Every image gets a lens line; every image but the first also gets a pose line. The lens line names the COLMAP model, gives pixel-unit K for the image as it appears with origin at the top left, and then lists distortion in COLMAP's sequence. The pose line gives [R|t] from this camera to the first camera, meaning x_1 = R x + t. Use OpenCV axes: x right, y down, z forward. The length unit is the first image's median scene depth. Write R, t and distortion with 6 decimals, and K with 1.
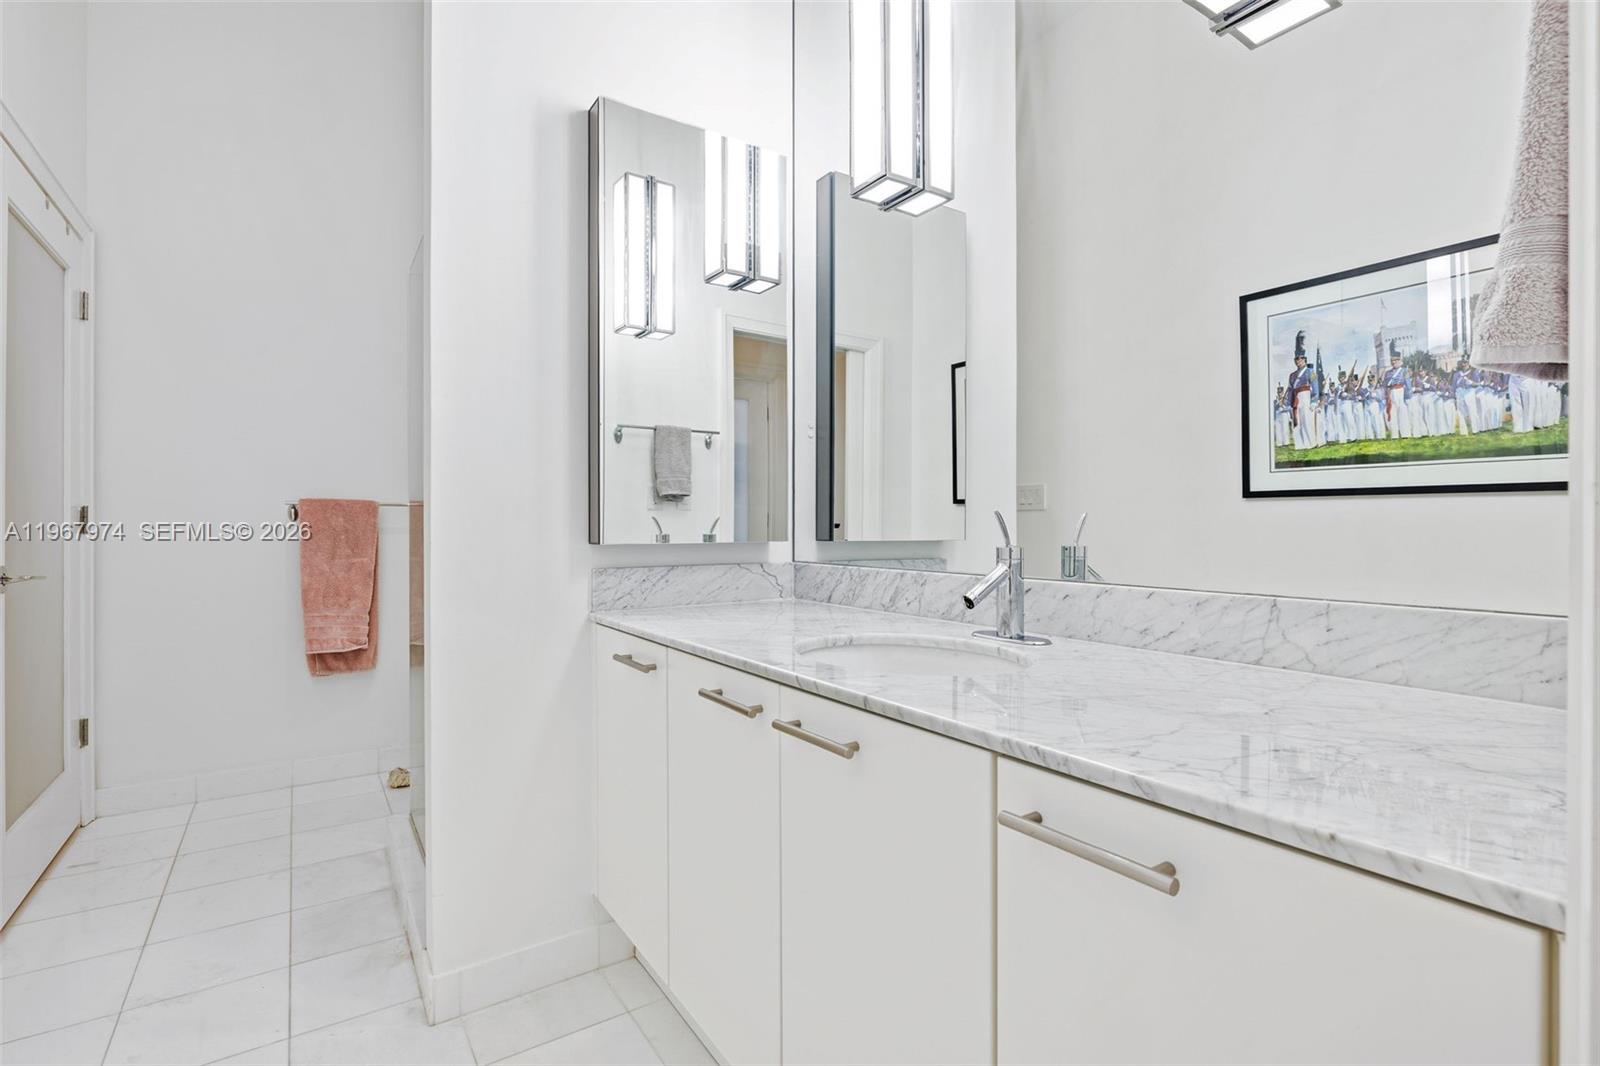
lens RADIAL K [[749.3, 0, 800.0], [0, 749.3, 533.0], [0, 0, 1]] dist [0.000234, -0.000048]
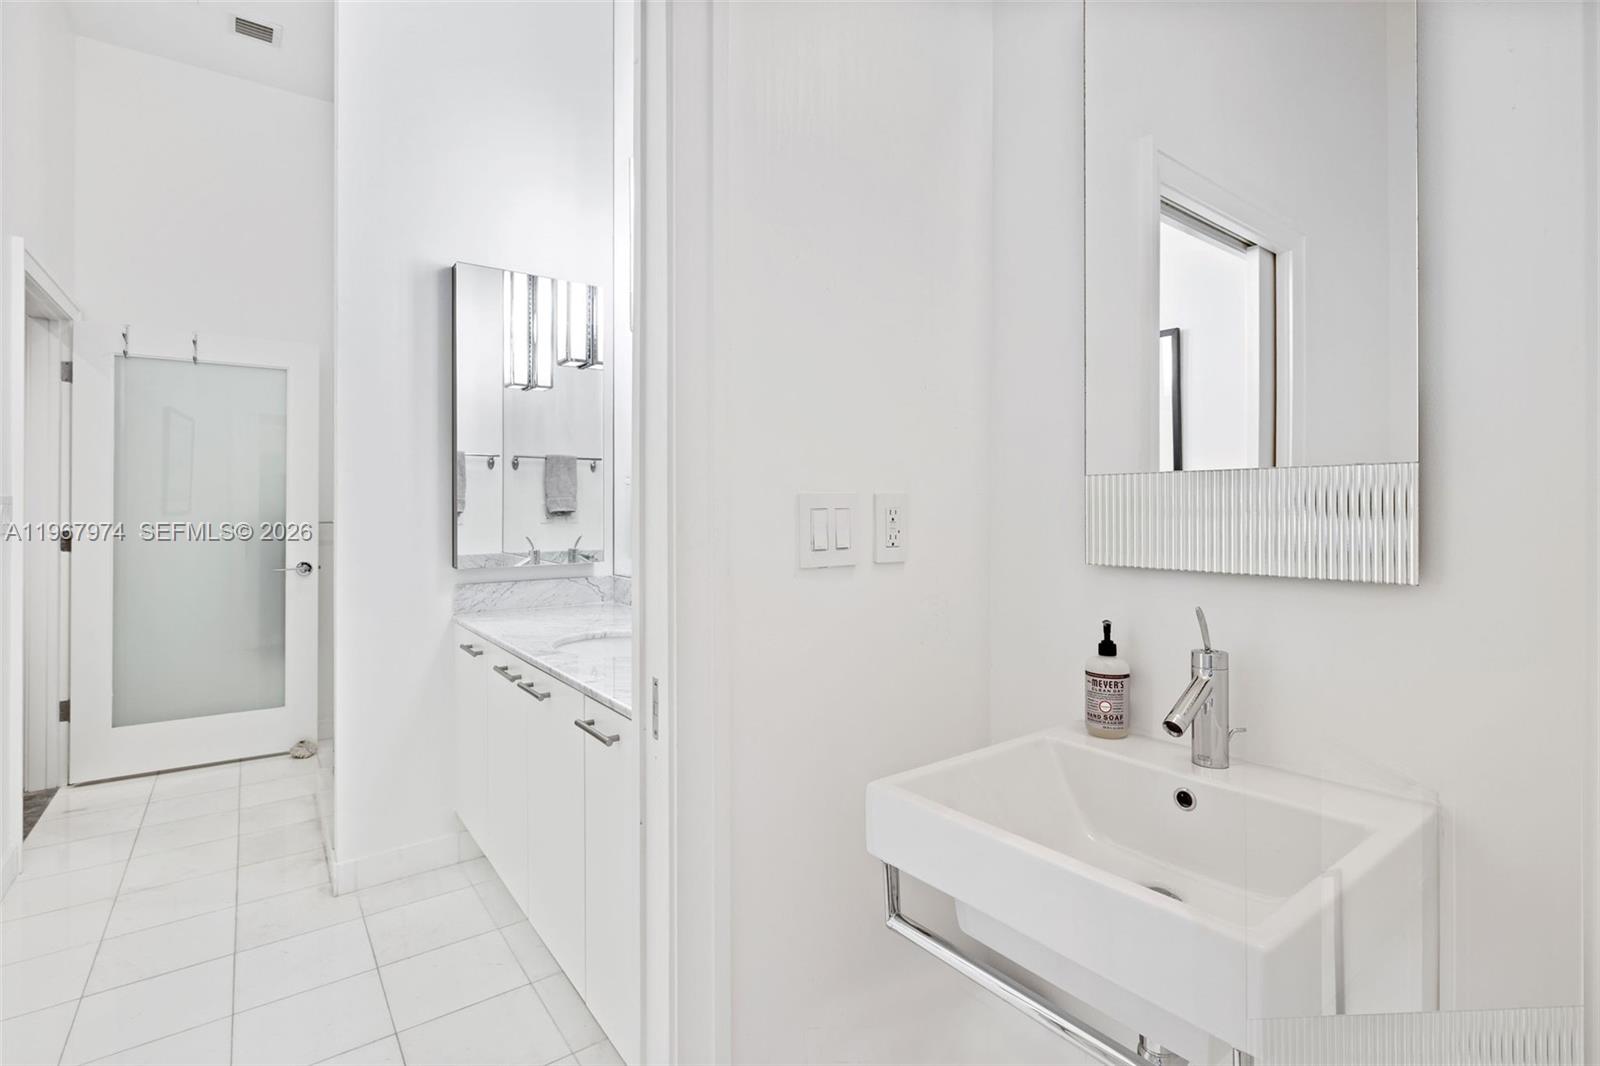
lens RADIAL K [[744.4, 0, 796.7], [0, 744.4, 507.7], [0, 0, 1]] dist [-0.000215, 0.000272]
pose [[0.999091, -0.005013, 0.042332, 0.286435], [0.005425, 0.999939, -0.009631, -0.074549], [-0.042281, 0.009851, 0.999057, -0.410232]]
